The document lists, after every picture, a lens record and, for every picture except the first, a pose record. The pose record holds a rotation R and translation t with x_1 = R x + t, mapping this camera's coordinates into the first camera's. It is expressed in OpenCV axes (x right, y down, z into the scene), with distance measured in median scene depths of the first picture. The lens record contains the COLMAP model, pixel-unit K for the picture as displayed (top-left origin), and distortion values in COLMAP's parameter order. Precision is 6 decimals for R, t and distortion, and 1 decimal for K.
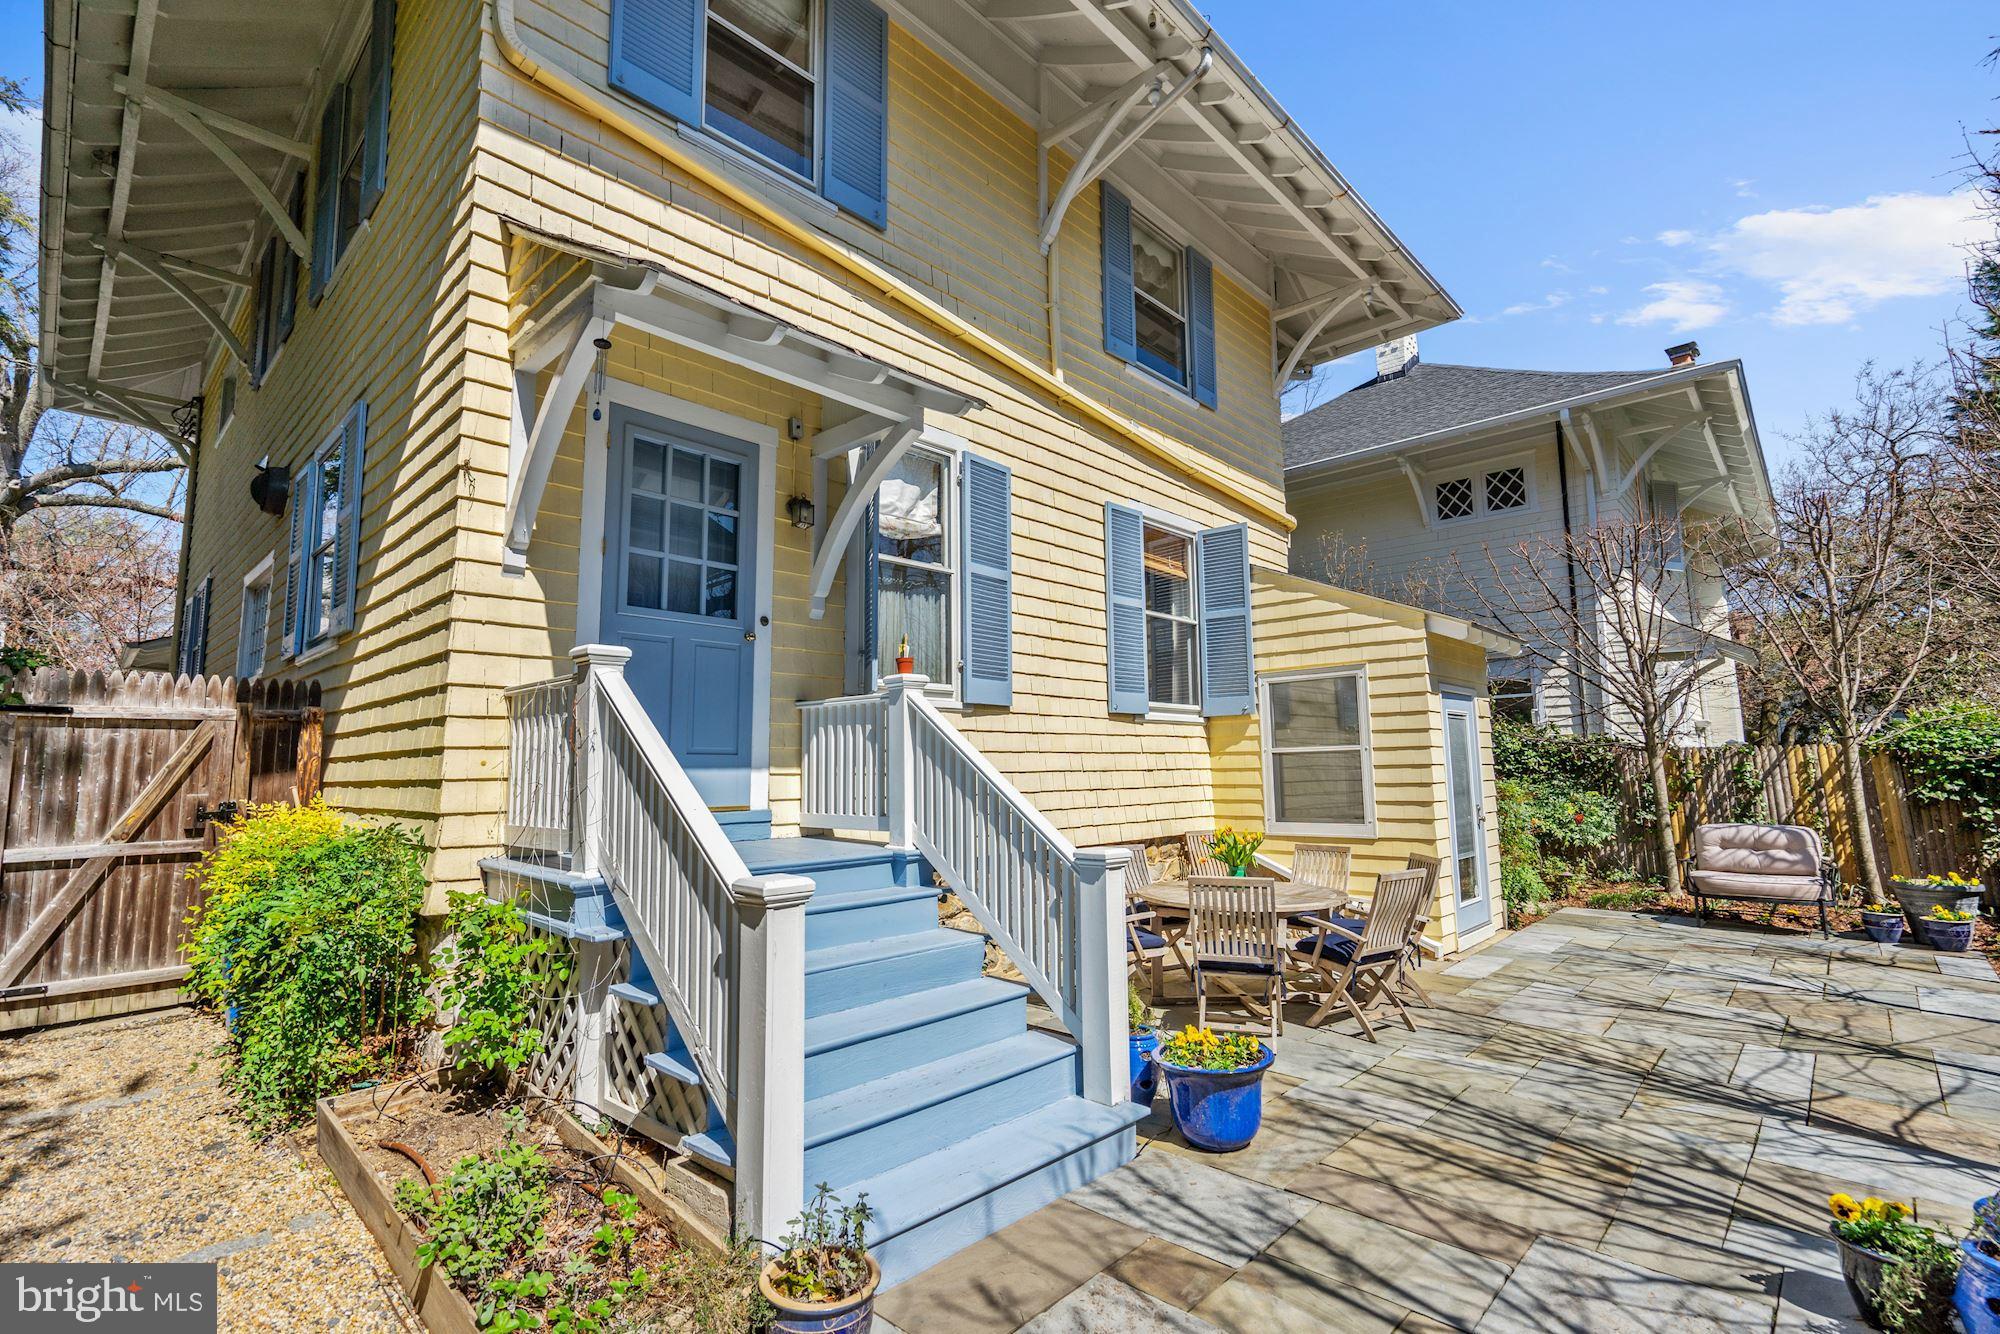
lens RADIAL K [[908.3, 0, 995.4], [0, 908.3, 663.9], [0, 0, 1]] dist [-0.001721, 0.000547]
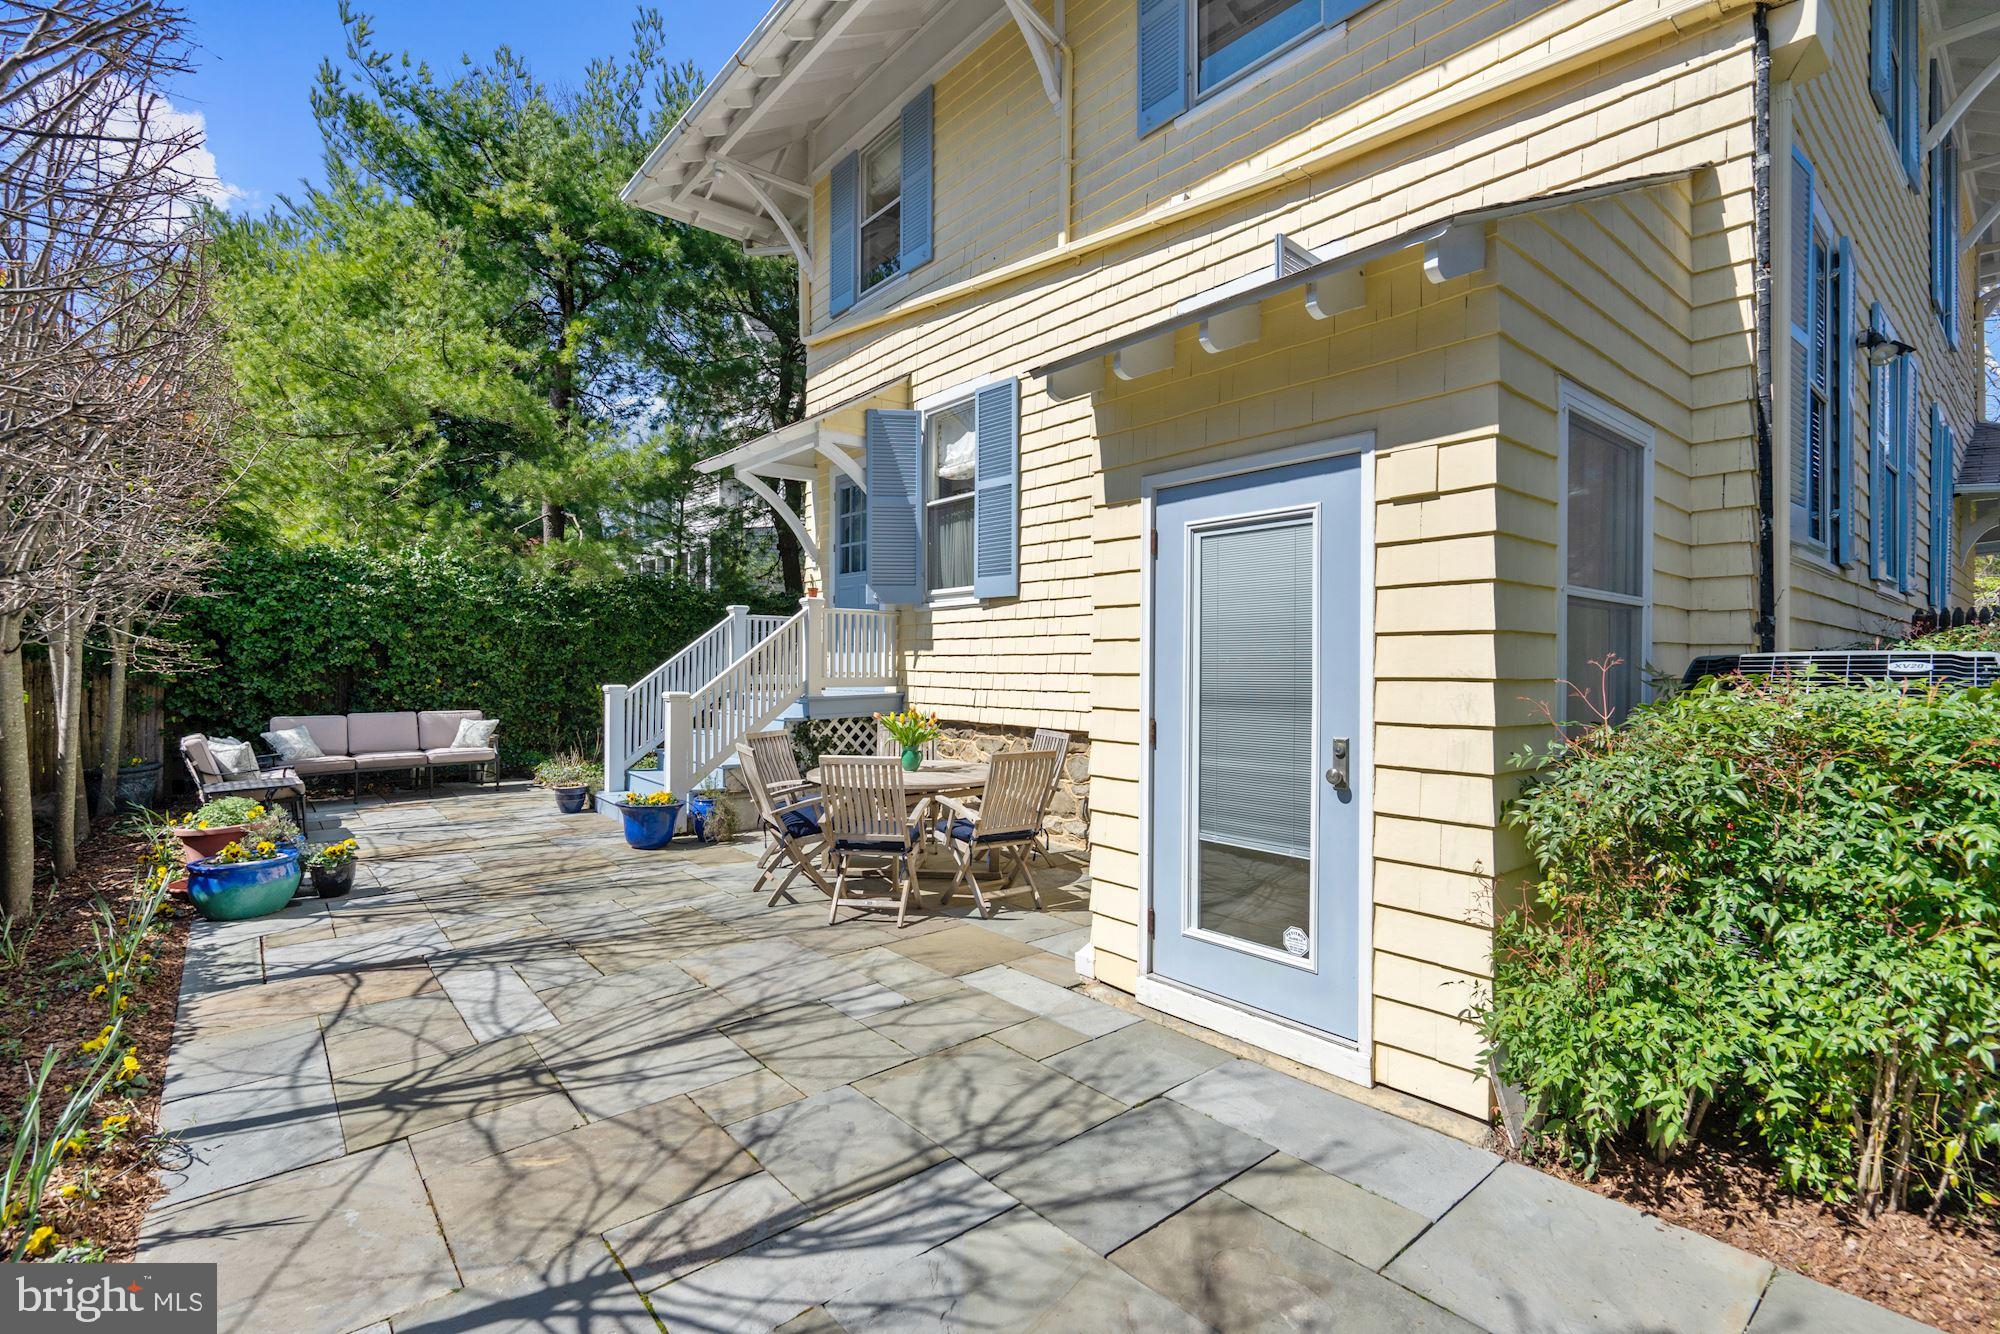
lens RADIAL K [[908.3, 0, 995.4], [0, 908.3, 663.9], [0, 0, 1]] dist [-0.001721, 0.000547]
pose [[-0.118323, 0.009298, -0.992932, 1.600214], [0.110833, 0.993831, -0.003901, 0.185408], [0.986770, -0.110511, -0.118624, 1.556495]]
